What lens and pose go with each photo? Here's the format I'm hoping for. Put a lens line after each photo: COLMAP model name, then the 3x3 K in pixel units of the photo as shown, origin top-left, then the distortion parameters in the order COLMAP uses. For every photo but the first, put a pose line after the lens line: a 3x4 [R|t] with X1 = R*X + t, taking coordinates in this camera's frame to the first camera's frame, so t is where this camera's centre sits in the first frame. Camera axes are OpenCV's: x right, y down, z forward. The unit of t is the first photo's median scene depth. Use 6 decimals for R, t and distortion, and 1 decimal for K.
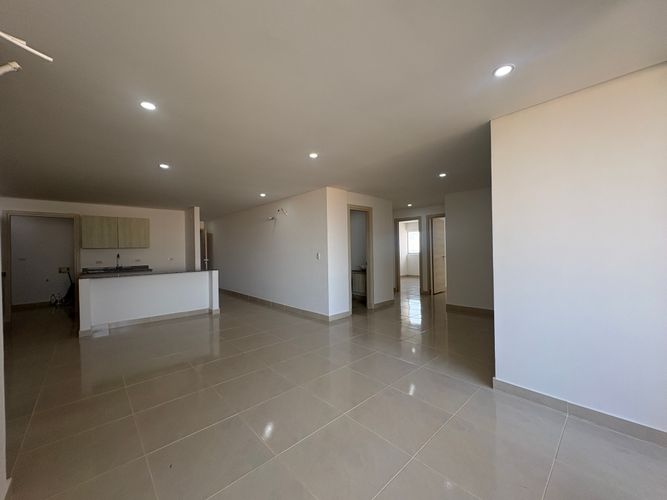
lens RADIAL K [[258.6, 0, 333.5], [0, 258.6, 250.0], [0, 0, 1]] dist [0.000239, 0.000015]
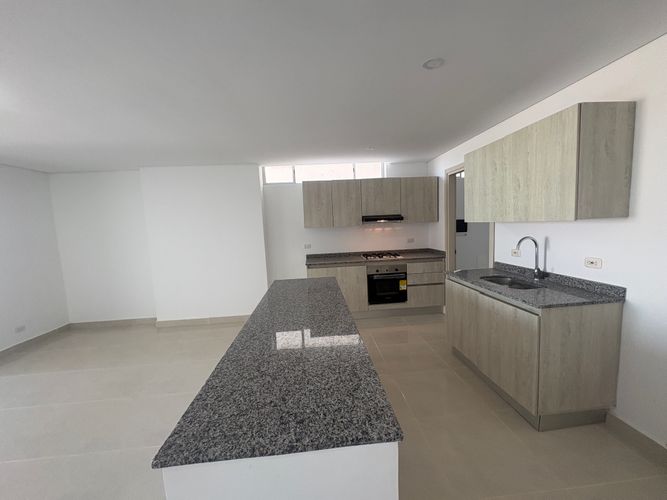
lens RADIAL K [[267.0, 0, 333.5], [0, 267.0, 250.0], [0, 0, 1]] dist [-0.000386, -0.000142]
pose [[-0.611110, 0.127798, -0.781161, -0.371021], [0.055637, 0.991374, 0.118664, -0.027498], [0.789588, 0.029056, -0.612949, 1.028674]]
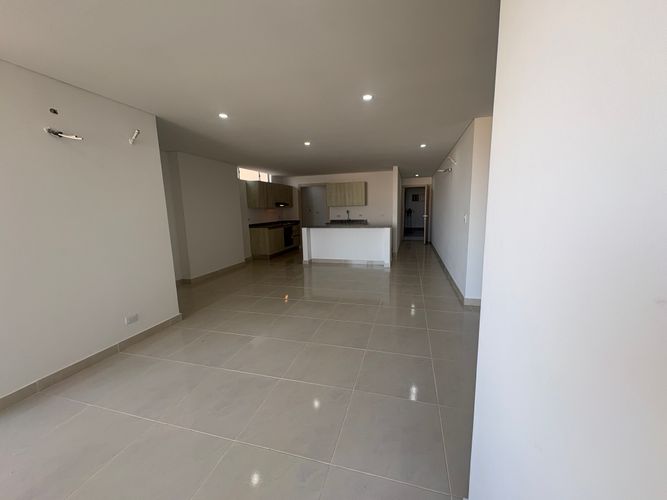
lens RADIAL K [[267.0, 0, 333.5], [0, 267.0, 250.0], [0, 0, 1]] dist [-0.000386, -0.000142]
pose [[0.516653, 0.139471, -0.844759, 0.336598], [0.011204, 0.985457, 0.169553, -0.017252], [0.856121, -0.097065, 0.507577, 0.216914]]
